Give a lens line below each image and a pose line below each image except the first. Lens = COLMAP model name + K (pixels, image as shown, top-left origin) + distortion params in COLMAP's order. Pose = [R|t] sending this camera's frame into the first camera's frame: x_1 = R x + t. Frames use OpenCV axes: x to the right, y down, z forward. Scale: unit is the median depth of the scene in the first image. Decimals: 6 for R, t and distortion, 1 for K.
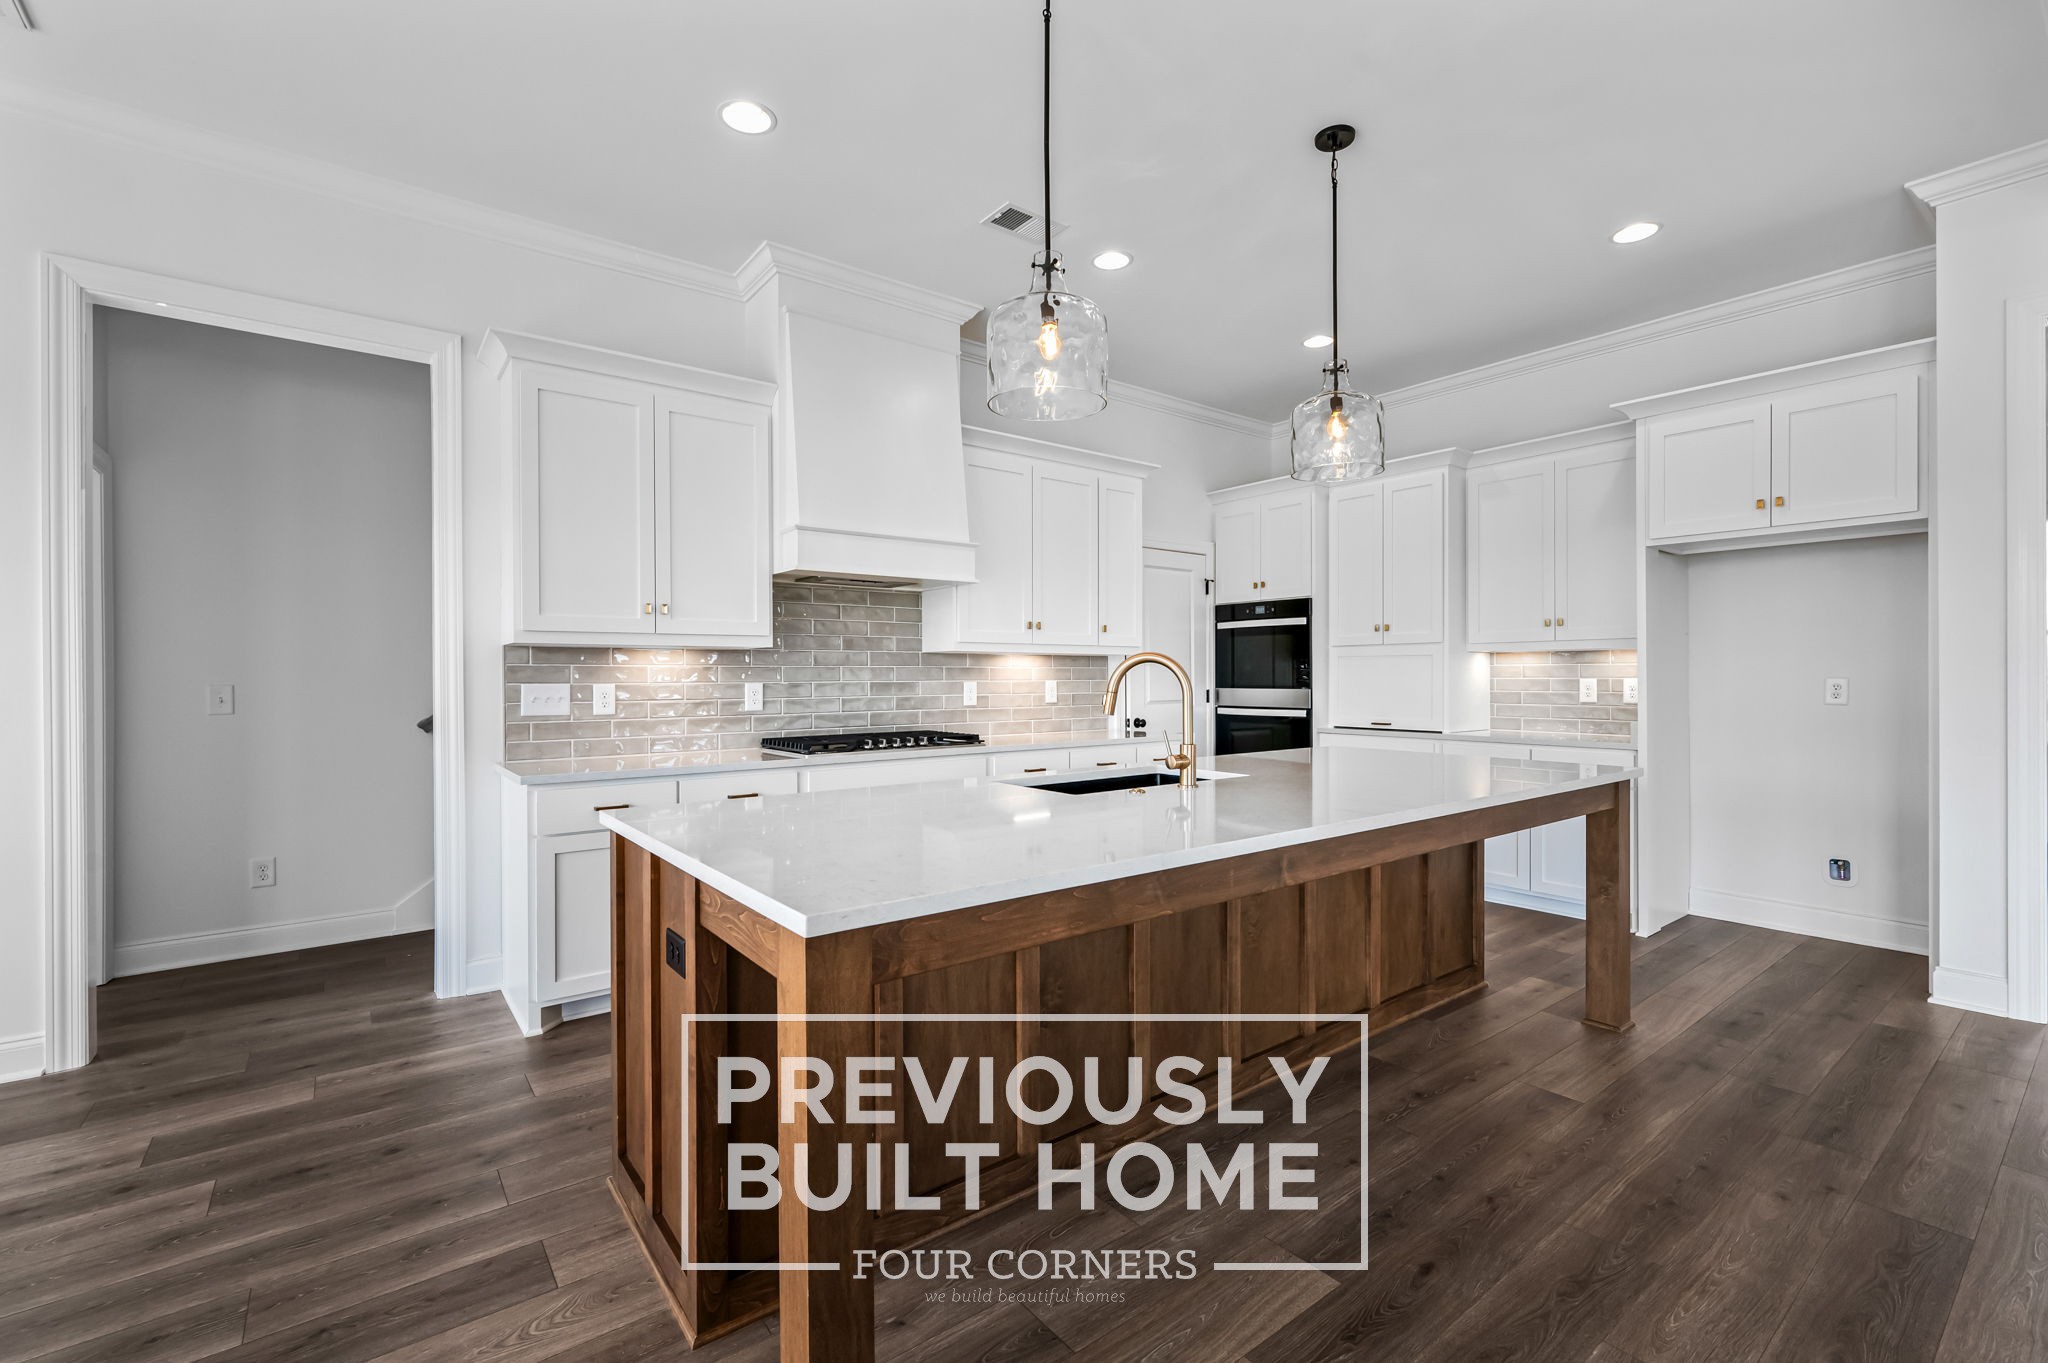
lens RADIAL K [[881.0, 0, 1019.6], [0, 881.0, 681.7], [0, 0, 1]] dist [0.002246, 0.000681]
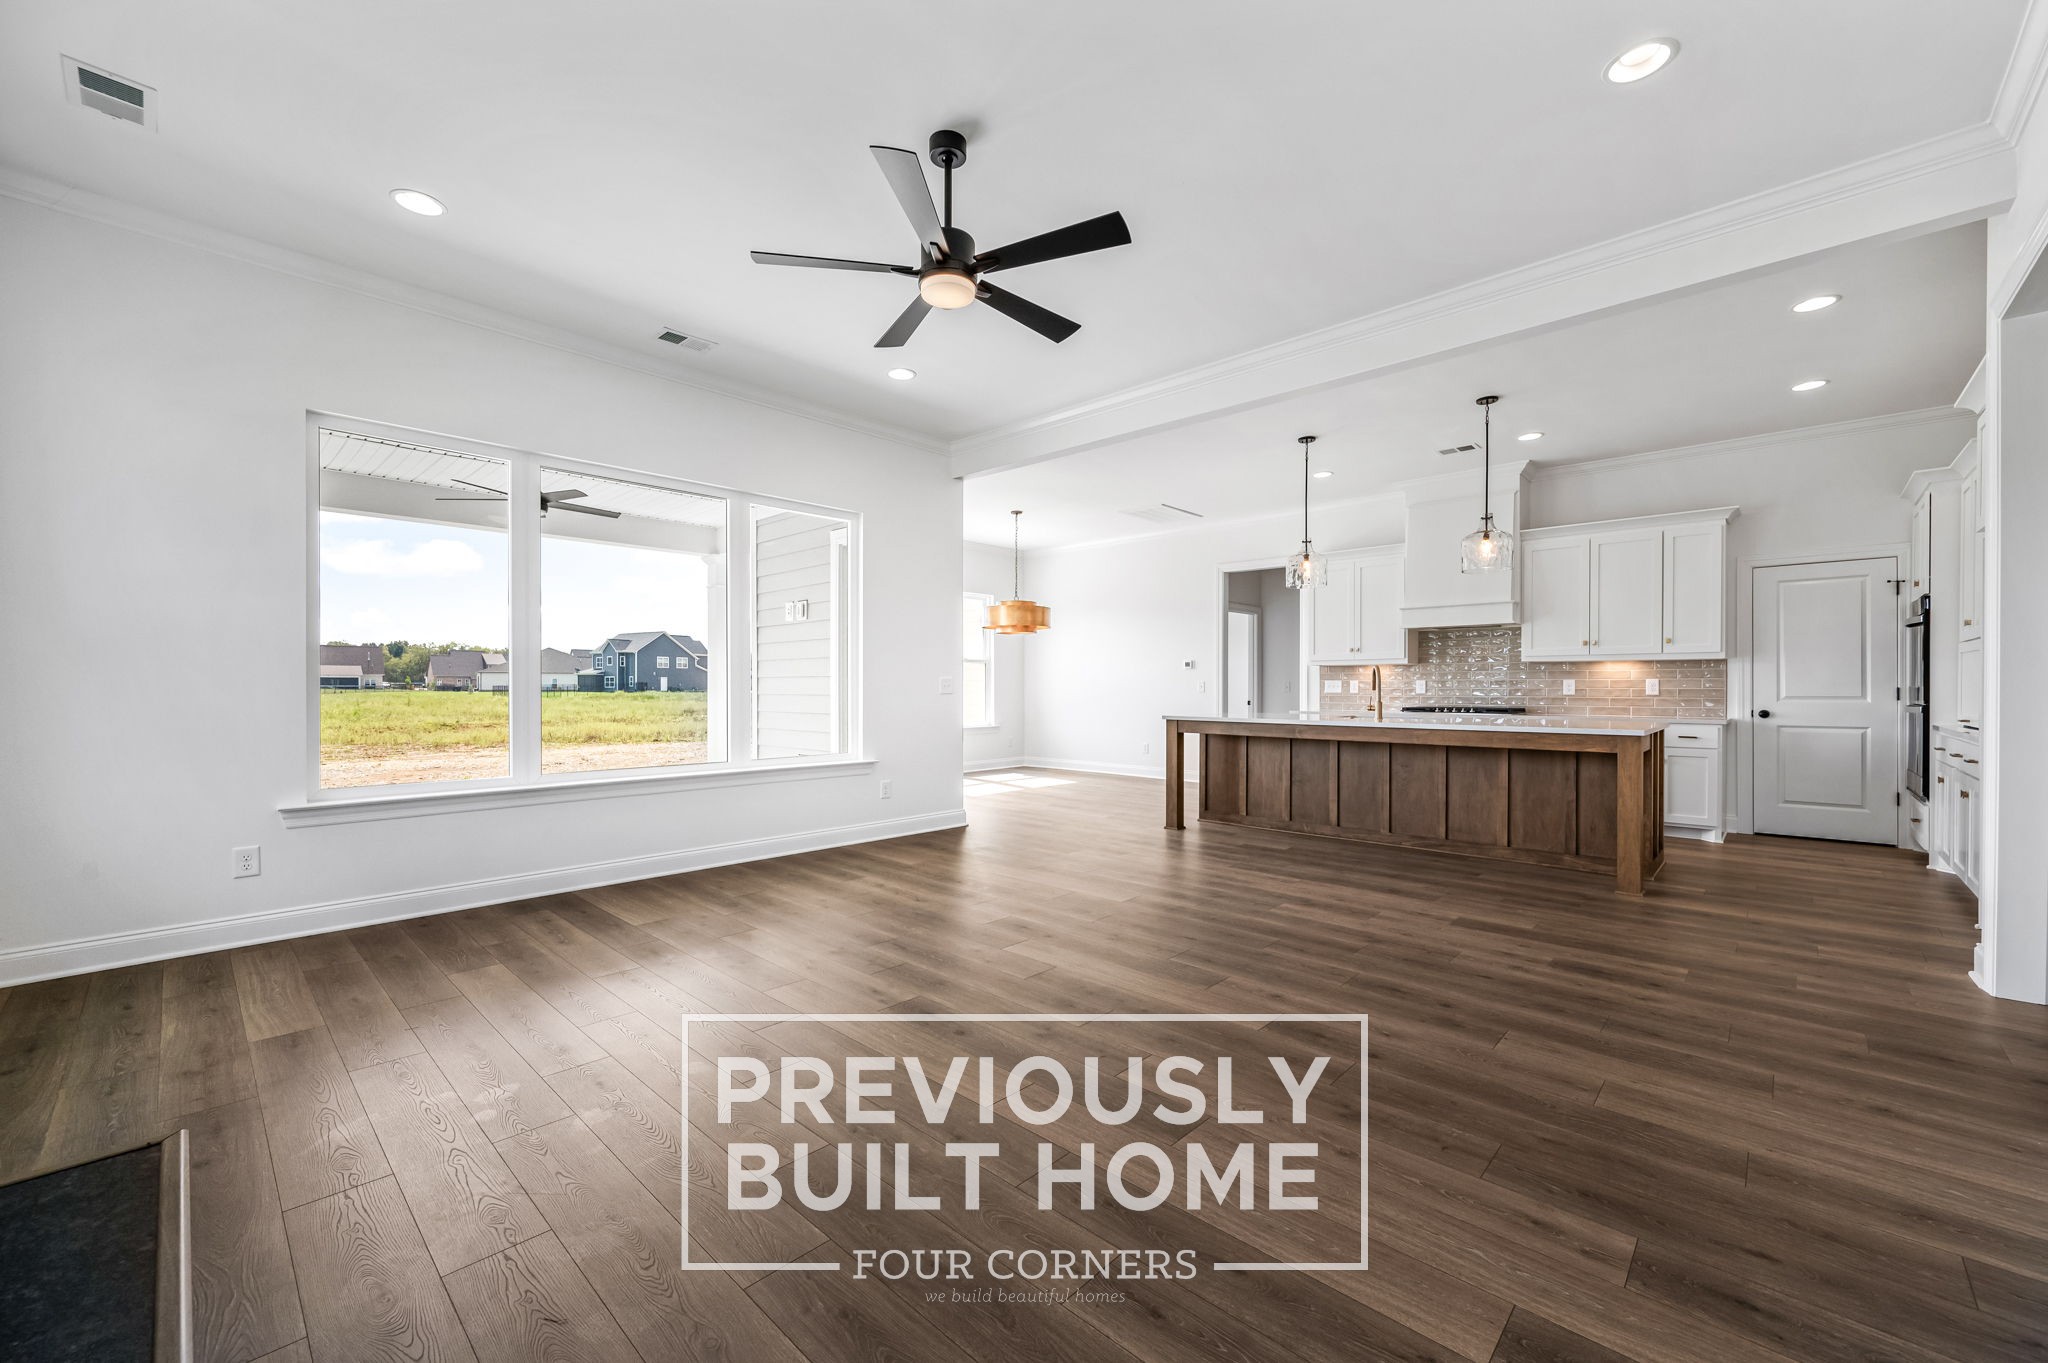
lens RADIAL K [[770.3, 0, 1036.8], [0, 770.3, 688.2], [0, 0, 1]] dist [-0.019829, -0.000115]
pose [[0.194171, 0.003626, -0.980961, 1.140270], [-0.010080, 0.999948, 0.001701, 0.023256], [0.980916, 0.009558, 0.194197, -0.210973]]
